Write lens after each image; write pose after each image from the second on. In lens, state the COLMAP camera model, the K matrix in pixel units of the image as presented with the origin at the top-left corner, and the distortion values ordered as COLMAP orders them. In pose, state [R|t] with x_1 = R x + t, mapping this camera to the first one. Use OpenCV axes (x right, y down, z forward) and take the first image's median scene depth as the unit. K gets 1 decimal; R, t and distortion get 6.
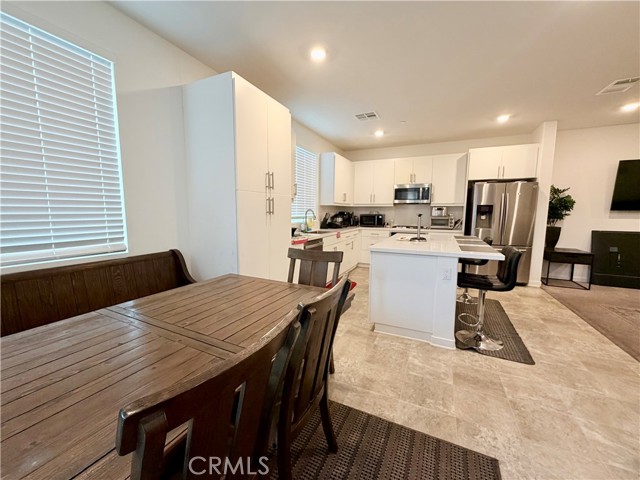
lens RADIAL K [[254.2, 0, 319.2], [0, 254.2, 241.2], [0, 0, 1]] dist [-0.000399, -0.000395]
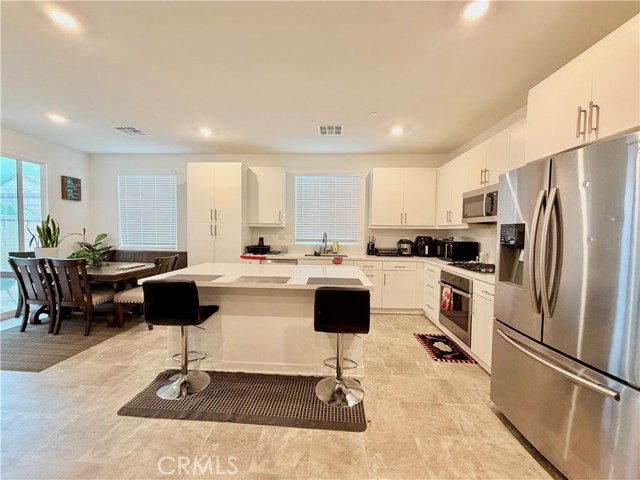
lens RADIAL K [[254.2, 0, 317.6], [0, 254.2, 240.9], [0, 0, 1]] dist [-0.000399, -0.000395]
pose [[0.385113, 0.034058, -0.922241, 0.860645], [-0.117553, 0.992989, -0.012418, -0.073854], [0.915352, 0.113194, 0.386417, 0.560522]]
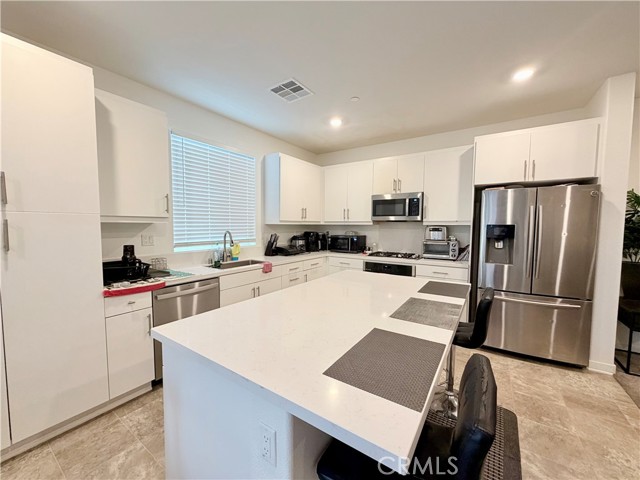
lens RADIAL K [[254.2, 0, 318.1], [0, 254.2, 240.6], [0, 0, 1]] dist [-0.000399, -0.000395]
pose [[0.988223, 0.008450, -0.152790, 0.306397], [-0.017182, 0.998287, -0.055922, -0.061191], [0.152056, 0.057888, 0.986675, 0.331050]]
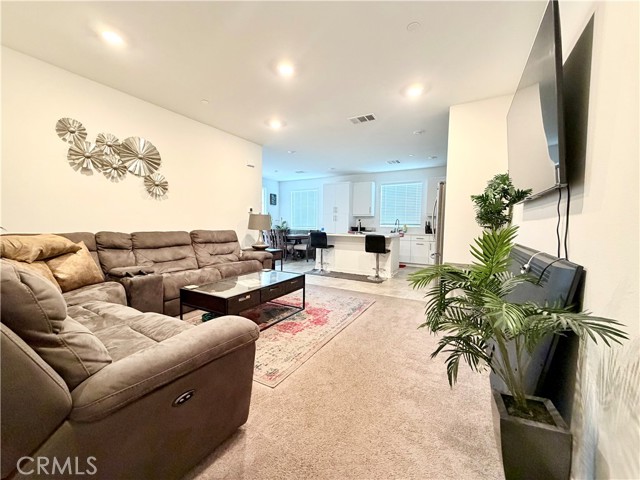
lens RADIAL K [[254.2, 0, 318.3], [0, 254.2, 238.8], [0, 0, 1]] dist [-0.000399, -0.000395]
pose [[-0.081461, 0.048673, -0.995487, 1.622628], [-0.130278, 0.989717, 0.059051, -0.027691], [0.988125, 0.134500, -0.074282, 0.602007]]
